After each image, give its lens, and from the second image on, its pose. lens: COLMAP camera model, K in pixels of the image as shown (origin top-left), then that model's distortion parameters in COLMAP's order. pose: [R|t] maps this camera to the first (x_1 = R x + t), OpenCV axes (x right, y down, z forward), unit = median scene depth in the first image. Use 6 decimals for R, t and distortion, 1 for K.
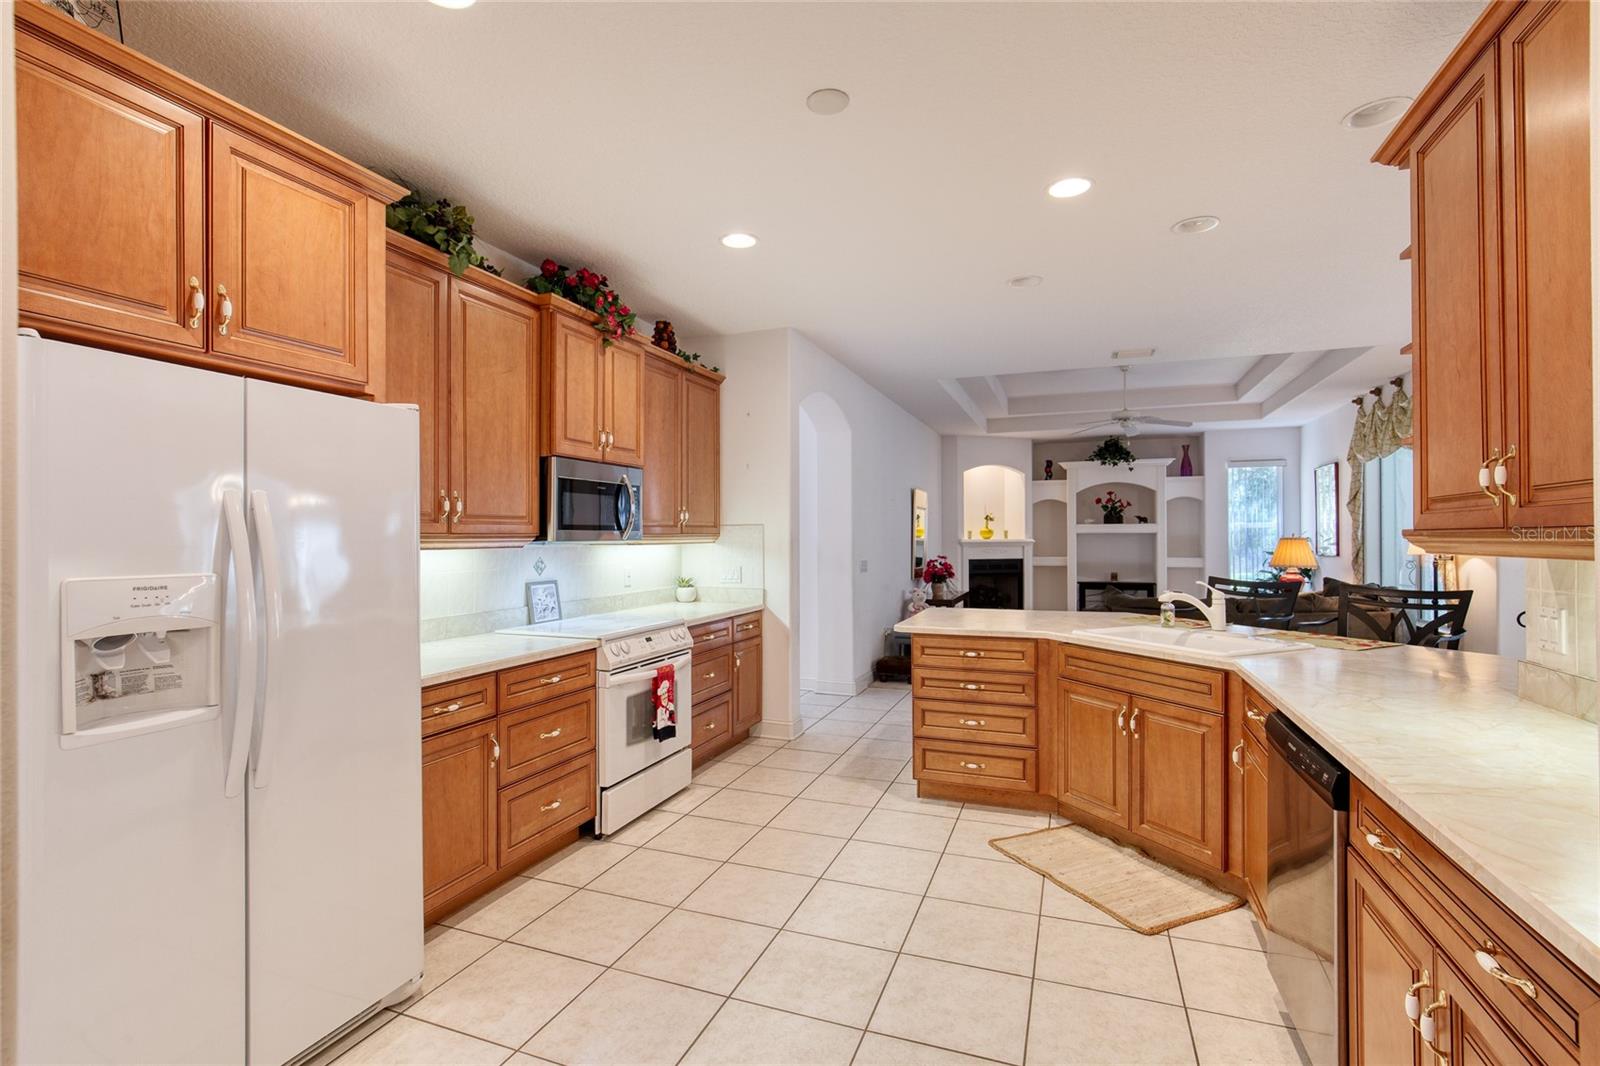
lens RADIAL K [[742.7, 0, 797.2], [0, 742.7, 533.3], [0, 0, 1]] dist [-0.015349, 0.004517]
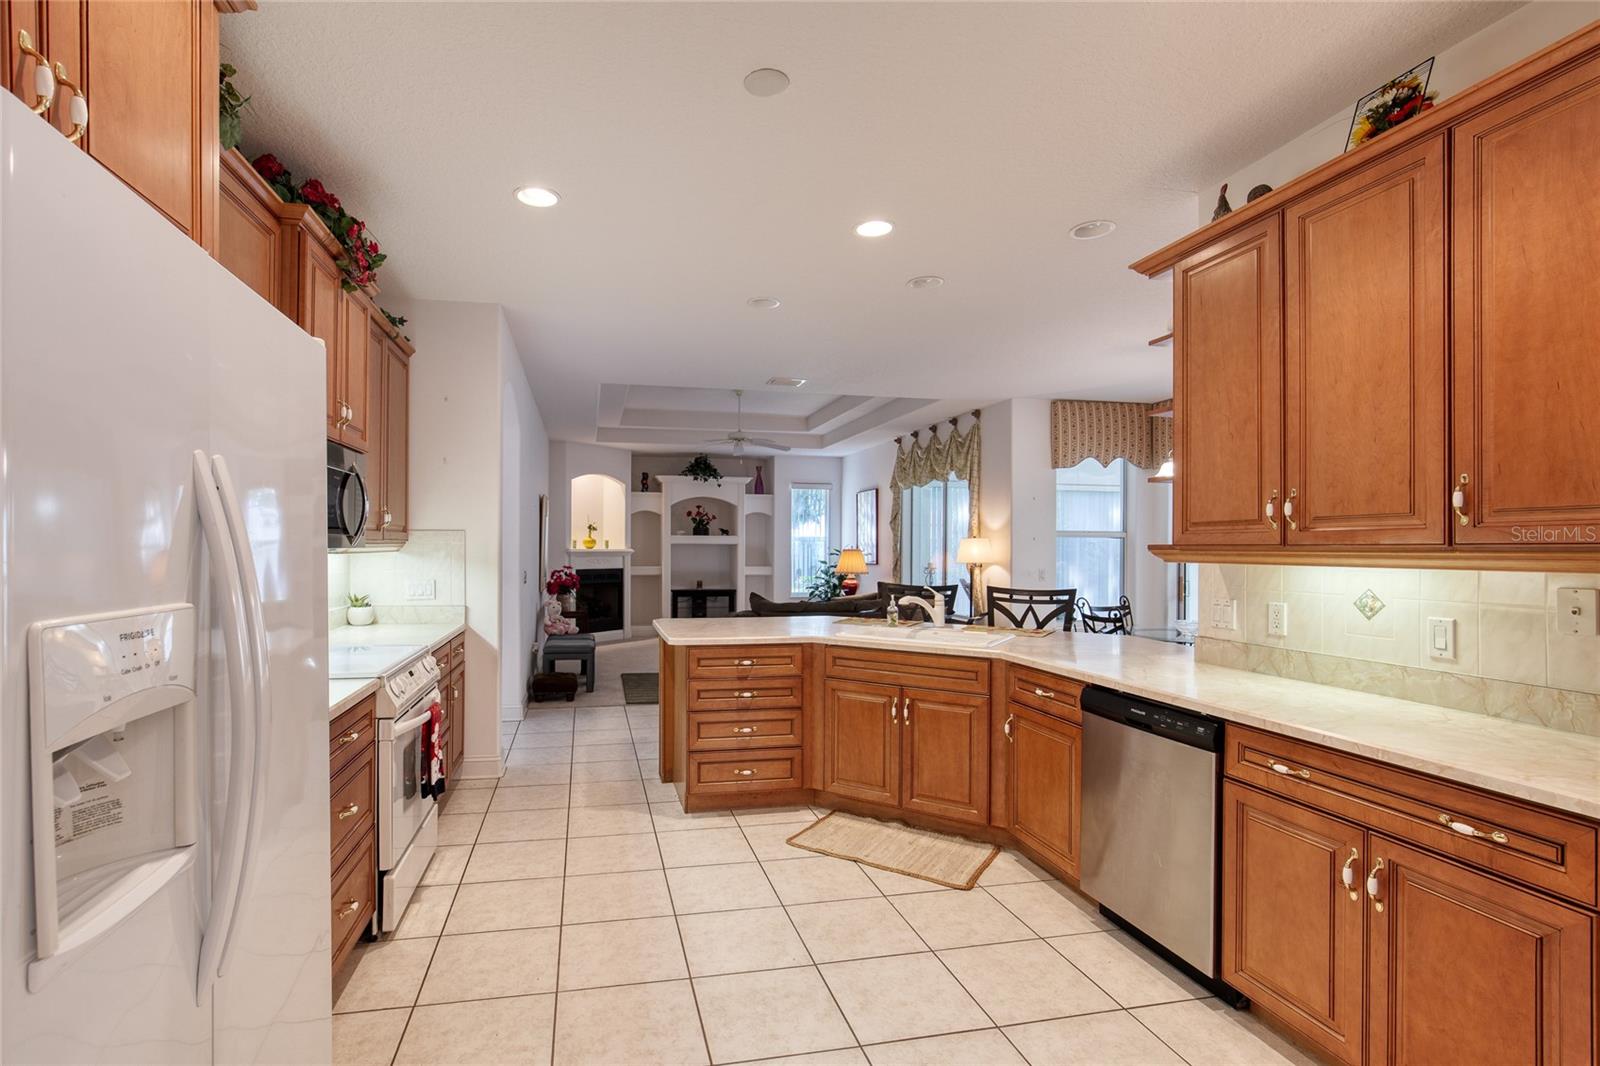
lens RADIAL K [[742.7, 0, 802.9], [0, 742.7, 548.1], [0, 0, 1]] dist [-0.015349, 0.004517]
pose [[0.843358, 0.007793, 0.537296, -0.255754], [-0.011437, 0.999929, 0.003449, 0.002352], [-0.537231, -0.009054, 0.843386, 0.107913]]
